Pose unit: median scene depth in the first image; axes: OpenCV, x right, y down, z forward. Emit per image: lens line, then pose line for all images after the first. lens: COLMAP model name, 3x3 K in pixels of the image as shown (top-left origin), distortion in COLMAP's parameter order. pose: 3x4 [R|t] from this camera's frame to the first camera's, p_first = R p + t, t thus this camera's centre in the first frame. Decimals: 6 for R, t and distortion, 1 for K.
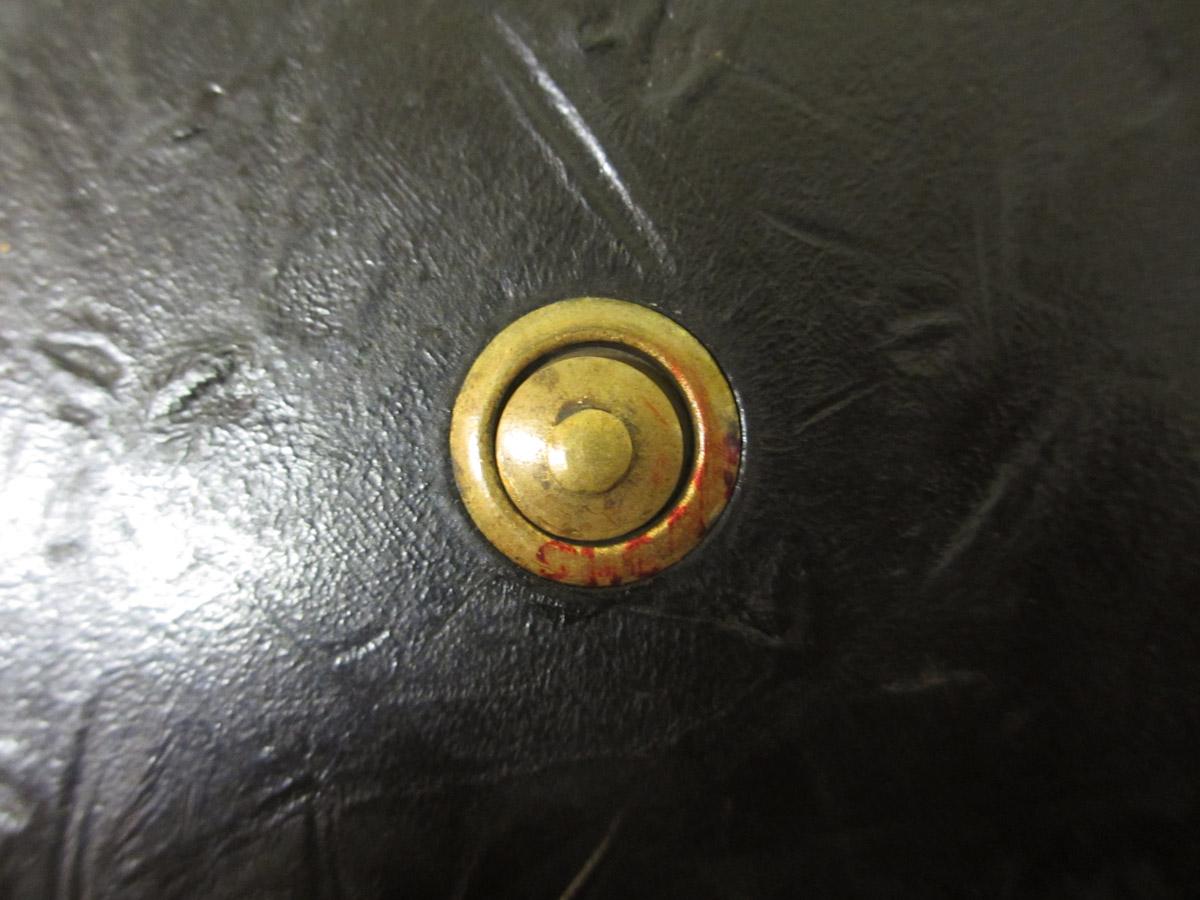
lens RADIAL K [[974.8, 0, 602.9], [0, 974.8, 448.6], [0, 0, 1]] dist [-0.013082, -0.004645]
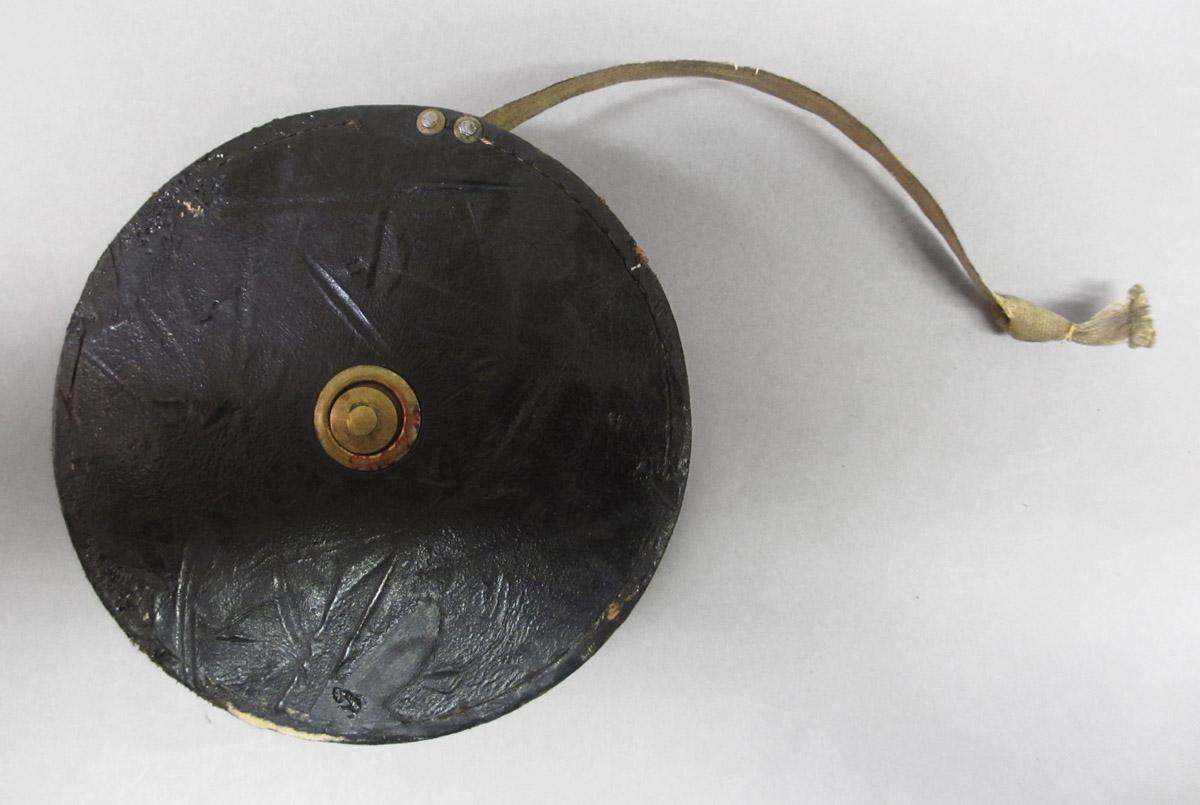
lens RADIAL K [[1043.8, 0, 597.2], [0, 1043.8, 403.4], [0, 0, 1]] dist [-0.008557, 0.000194]
pose [[0.994295, -0.106061, 0.011309, 0.602632], [0.106478, 0.993208, -0.046899, 0.158378], [-0.006258, 0.047836, 0.998836, -1.918293]]
